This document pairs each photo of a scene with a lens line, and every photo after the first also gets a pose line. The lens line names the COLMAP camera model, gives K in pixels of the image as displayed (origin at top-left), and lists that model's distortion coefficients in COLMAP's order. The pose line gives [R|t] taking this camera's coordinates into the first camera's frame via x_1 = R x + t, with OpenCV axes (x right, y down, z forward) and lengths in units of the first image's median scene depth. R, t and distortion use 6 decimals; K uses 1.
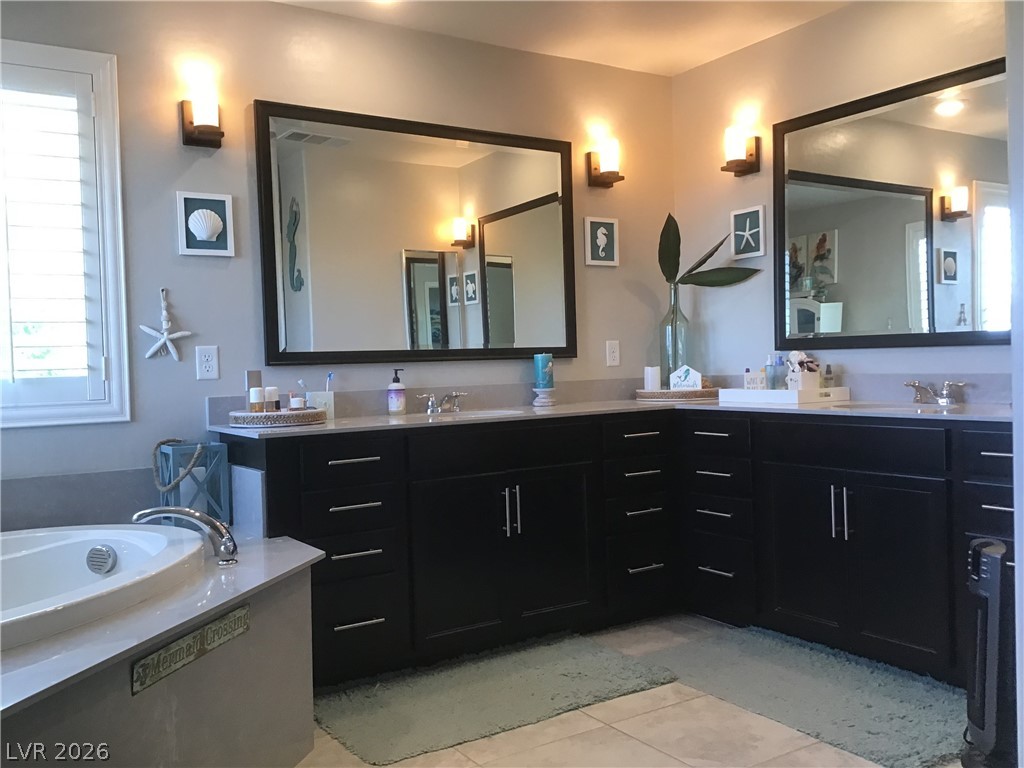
lens RADIAL K [[925.7, 0, 512.0], [0, 925.7, 384.0], [0, 0, 1]] dist [0.111145, -0.161540]
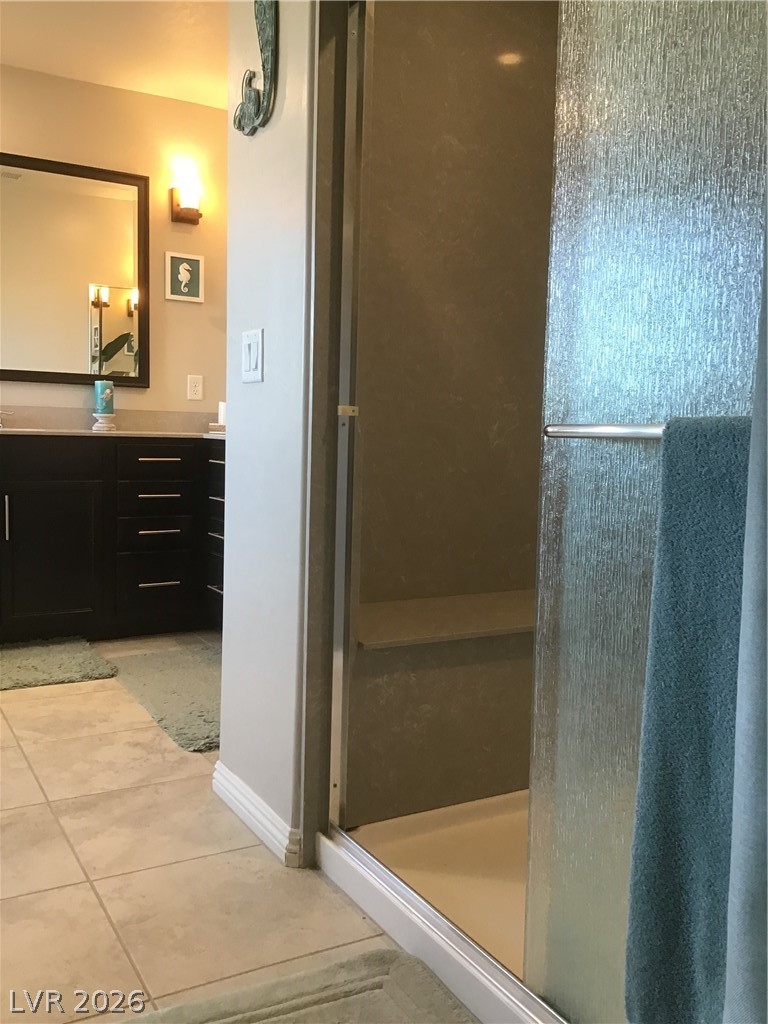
lens RADIAL K [[925.7, 0, 384.0], [0, 925.7, 512.0], [0, 0, 1]] dist [0.111145, -0.161540]
pose [[0.996064, 0.061927, -0.063414, 0.404580], [-0.057708, 0.996128, 0.066329, 0.025469], [0.067276, -0.062408, 0.995781, -0.038643]]
